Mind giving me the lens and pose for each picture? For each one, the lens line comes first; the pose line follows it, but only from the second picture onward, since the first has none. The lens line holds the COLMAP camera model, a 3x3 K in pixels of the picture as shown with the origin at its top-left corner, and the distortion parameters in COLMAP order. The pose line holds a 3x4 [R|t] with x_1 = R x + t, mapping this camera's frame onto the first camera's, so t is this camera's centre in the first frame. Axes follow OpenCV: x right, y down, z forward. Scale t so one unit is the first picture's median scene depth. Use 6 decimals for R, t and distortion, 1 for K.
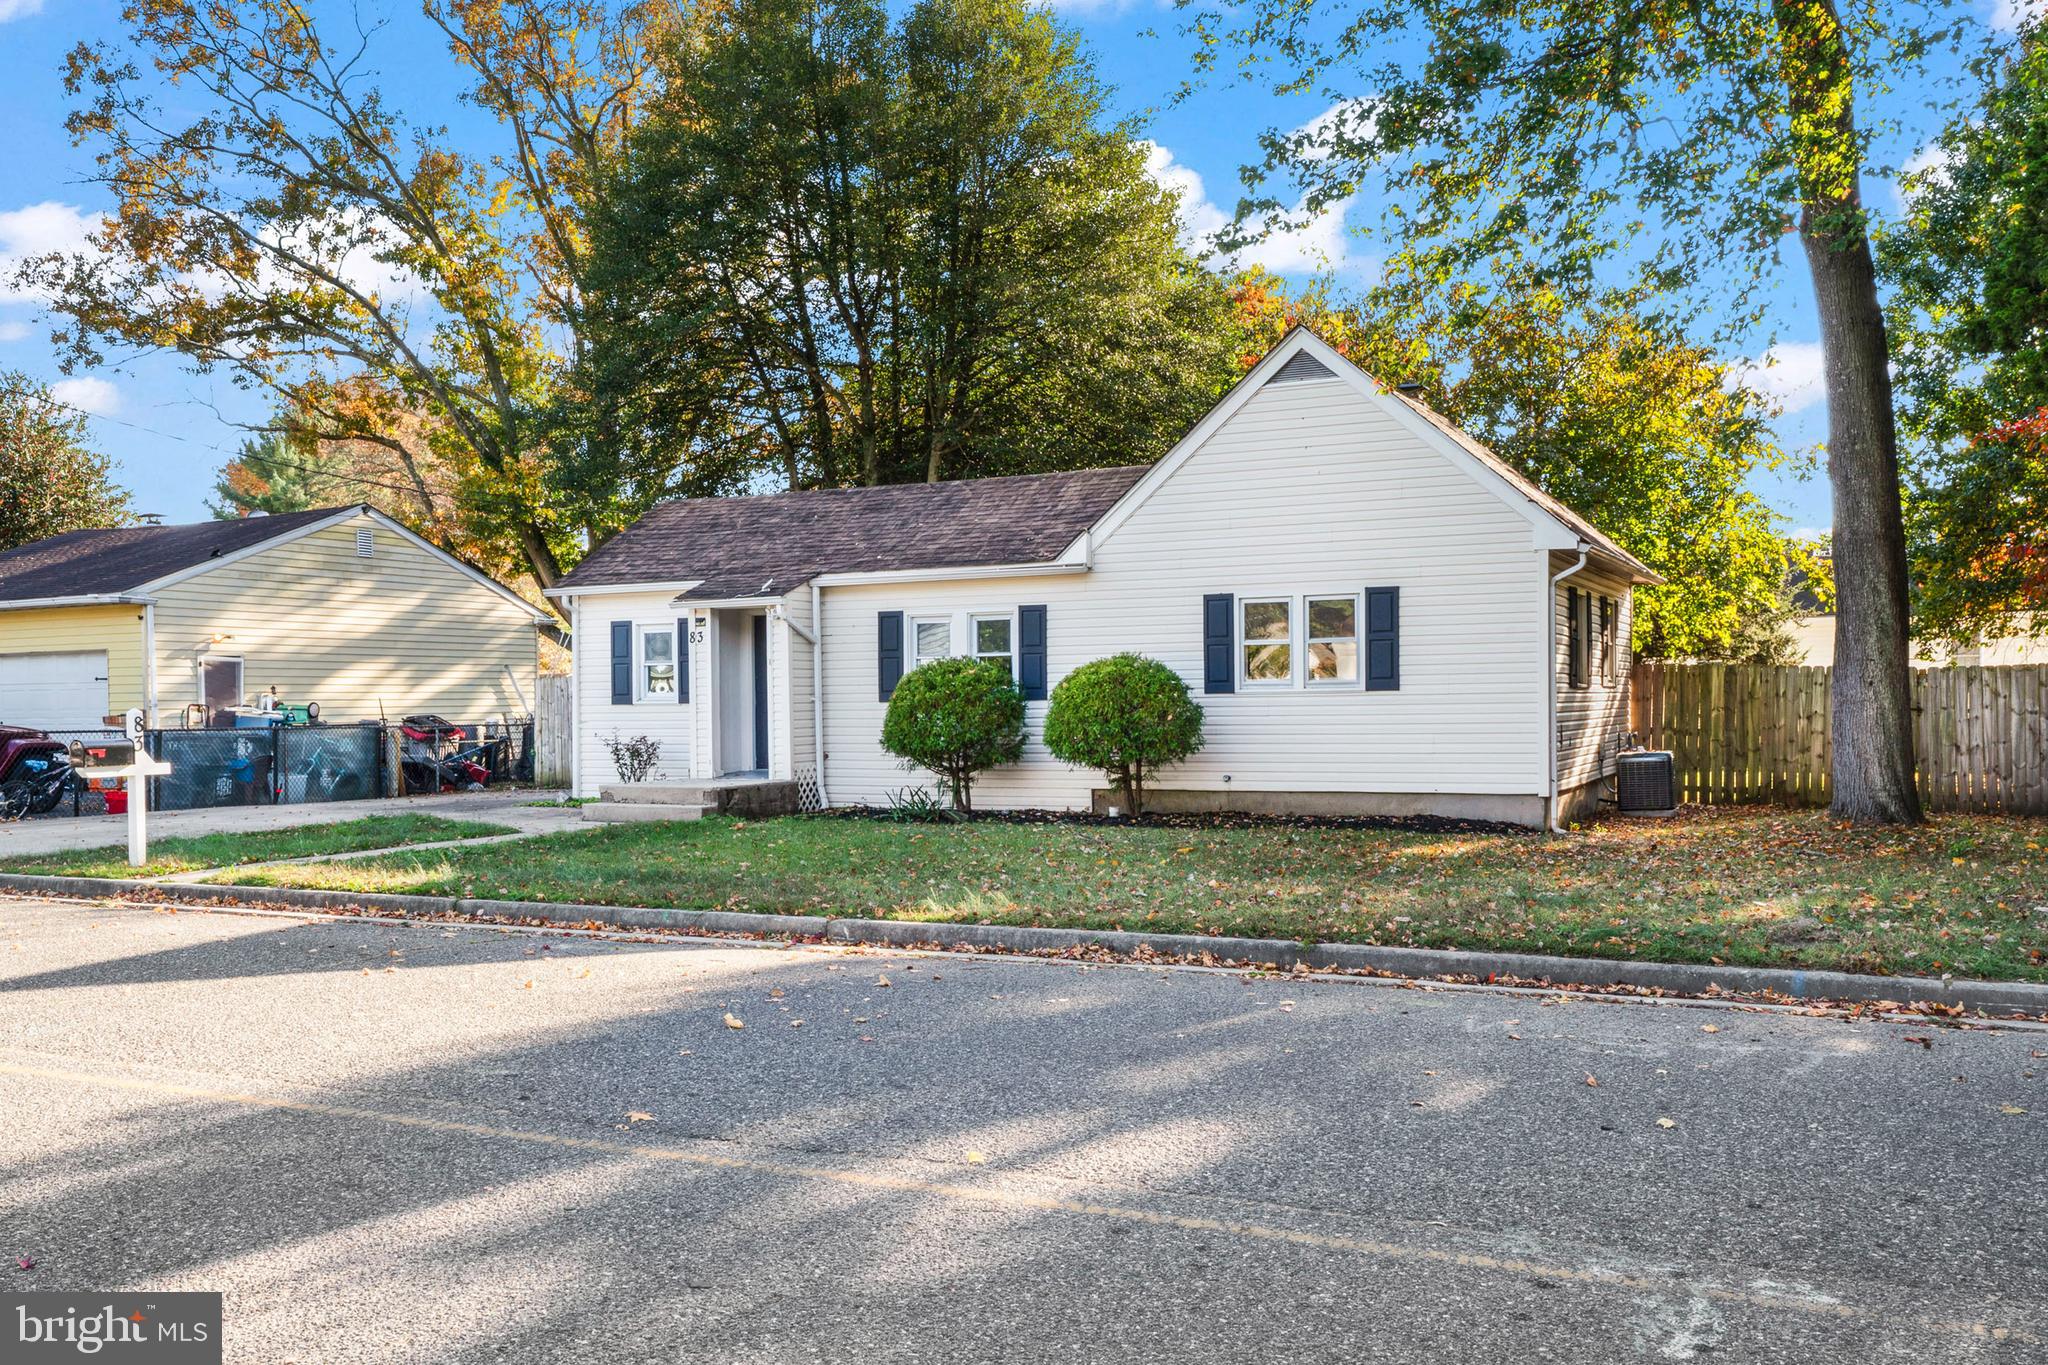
lens RADIAL K [[1667.8, 0, 1014.5], [0, 1667.8, 700.2], [0, 0, 1]] dist [0.011826, 0.002857]
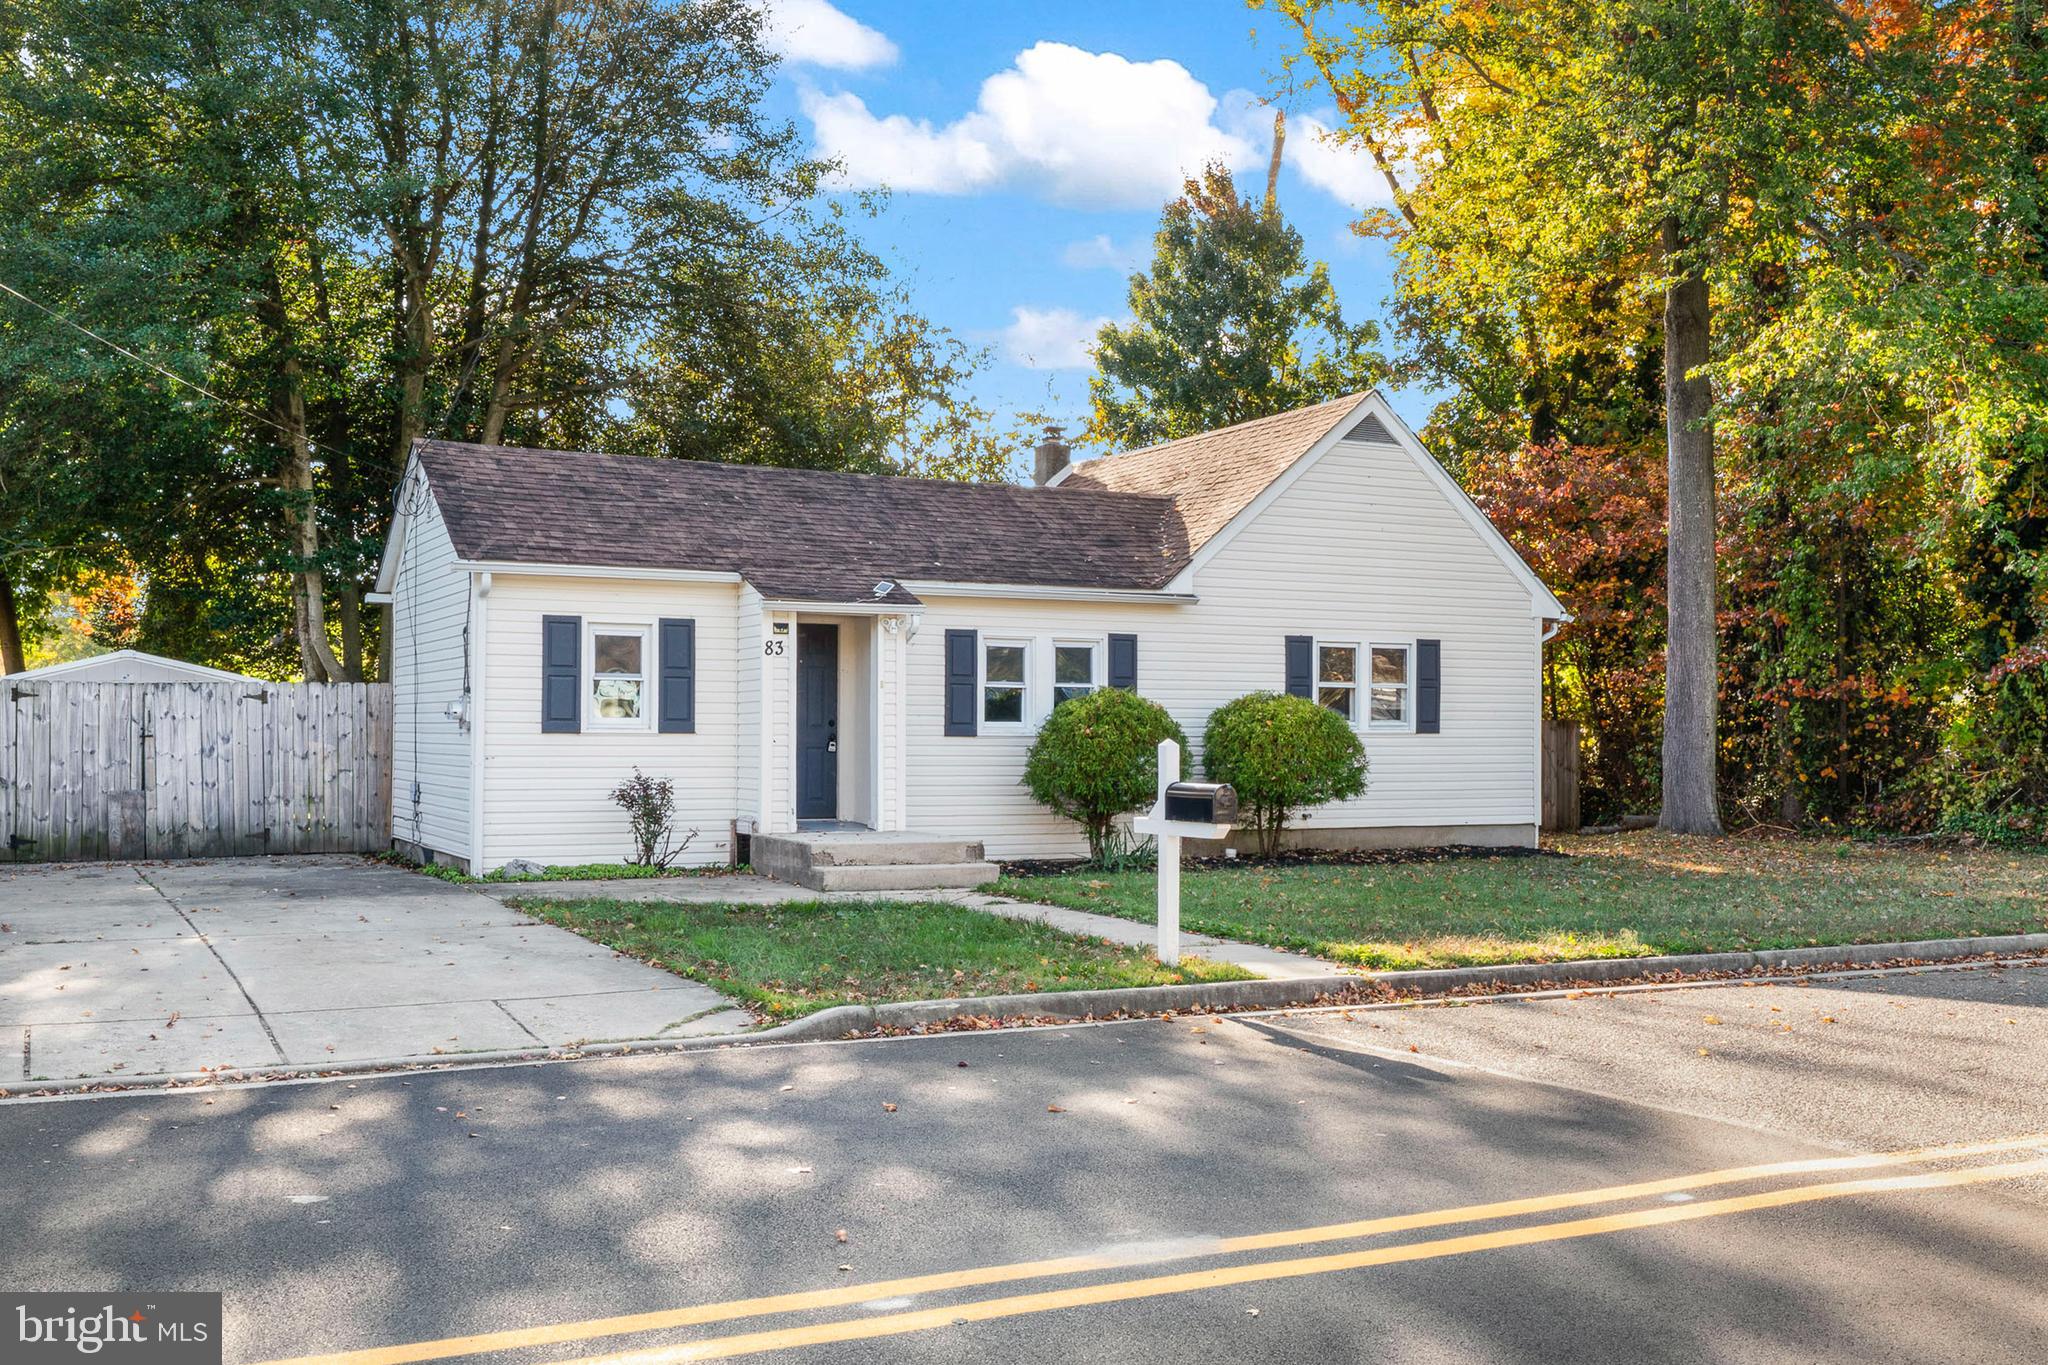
lens RADIAL K [[1846.6, 0, 1020.0], [0, 1846.6, 676.2], [0, 0, 1]] dist [-0.001340, 0.008850]
pose [[0.631179, 0.038259, 0.774693, -0.854996], [-0.013266, 0.999169, -0.038537, 0.006975], [-0.775524, 0.014046, 0.631162, 0.419033]]
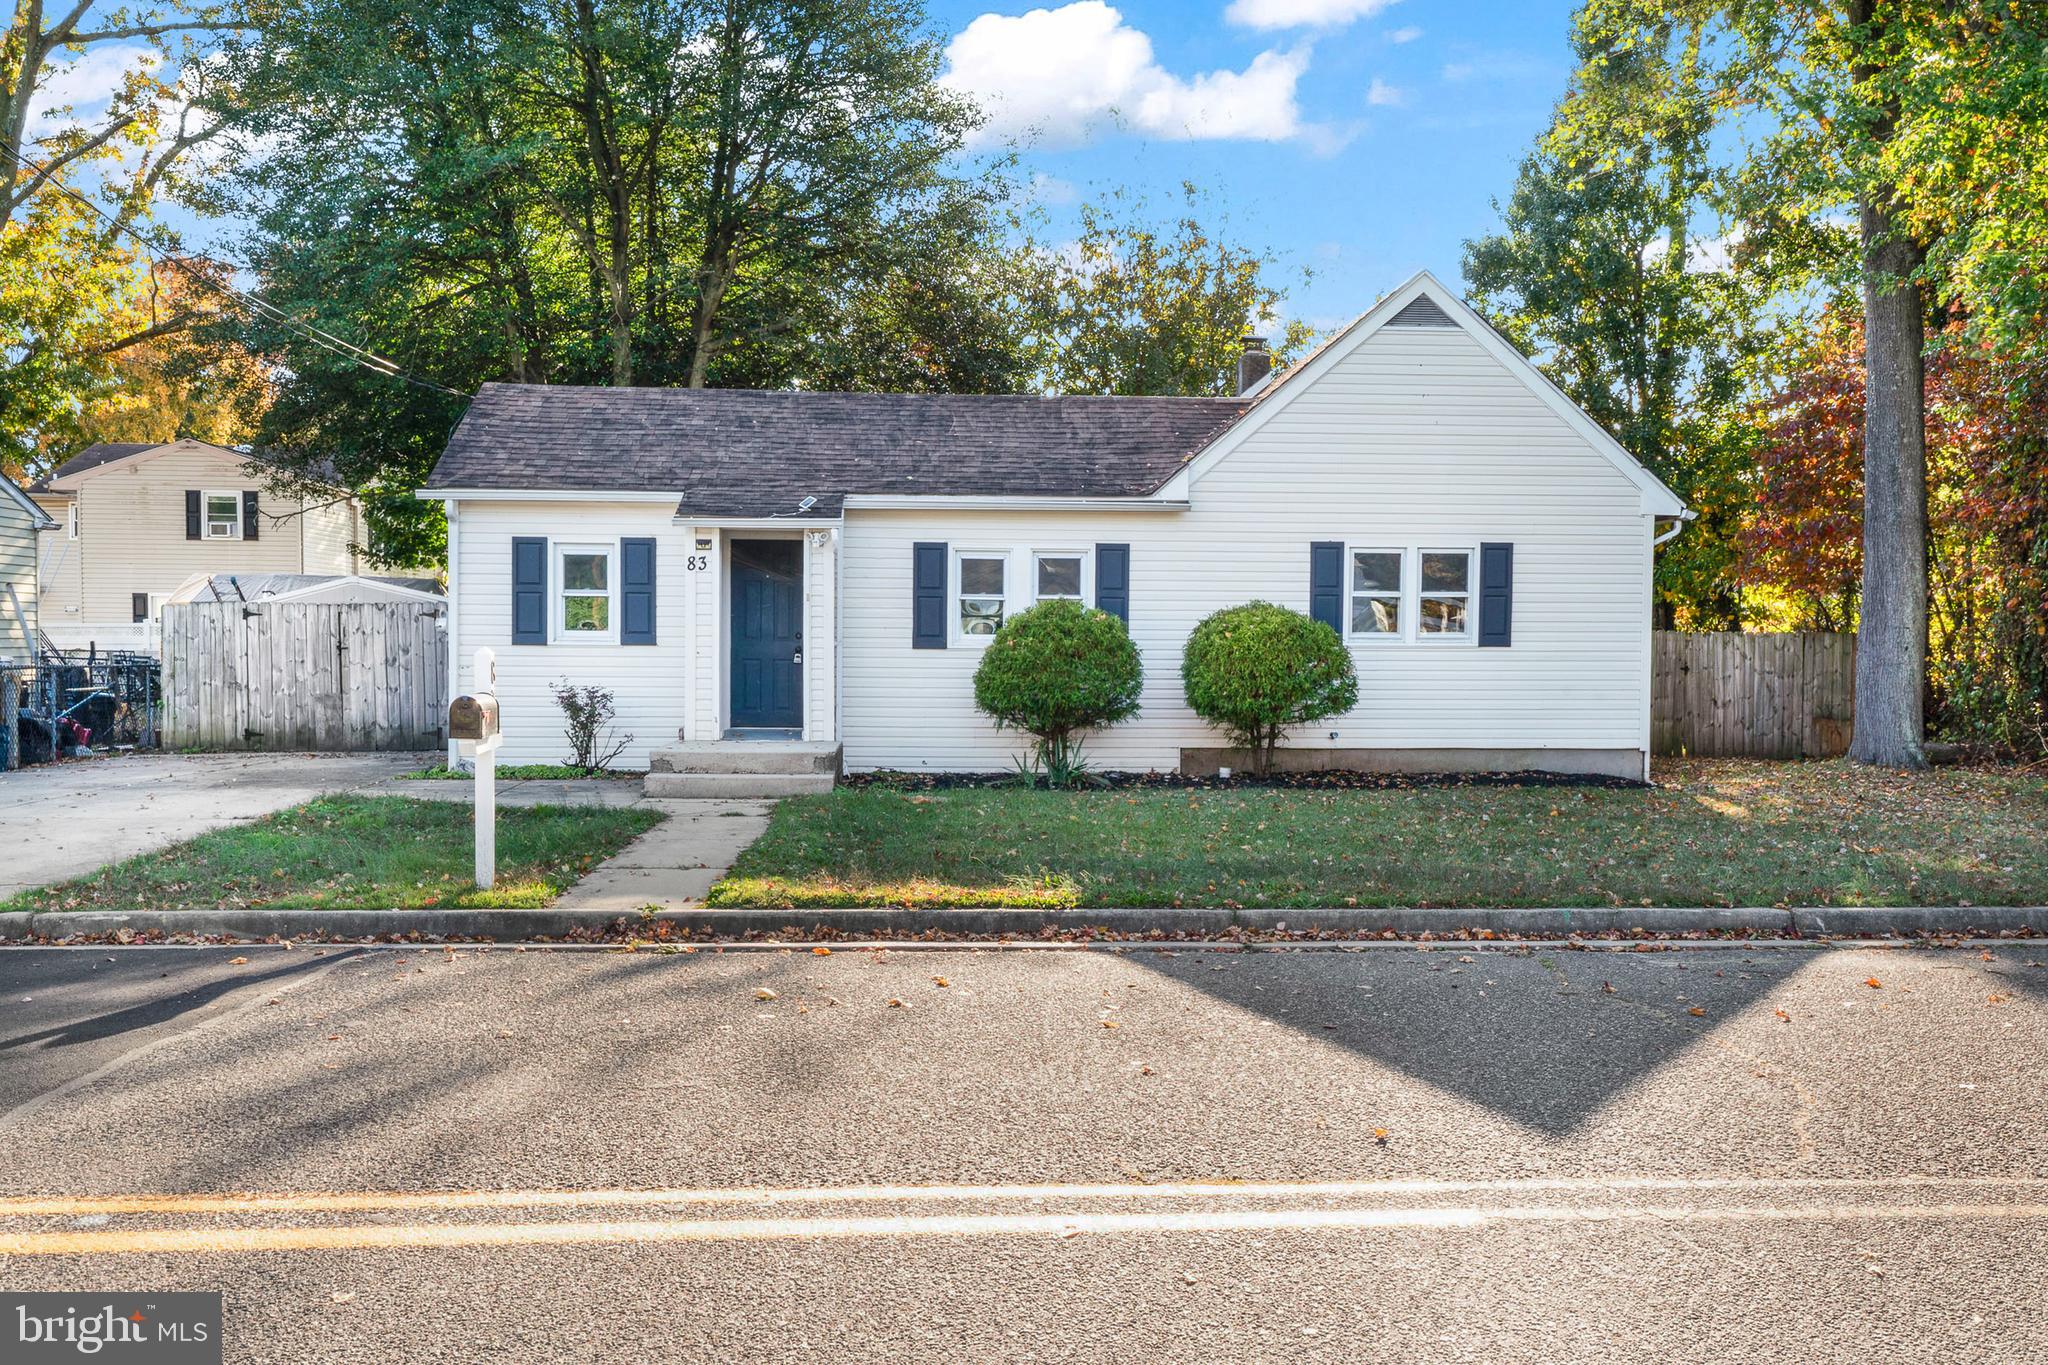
lens RADIAL K [[1667.8, 0, 1034.9], [0, 1667.8, 677.0], [0, 0, 1]] dist [0.011826, 0.002857]
pose [[0.875892, 0.008064, 0.482440, -0.478491], [-0.016623, 0.999771, 0.013468, 0.003518], [-0.482221, -0.019816, 0.875825, 0.247038]]
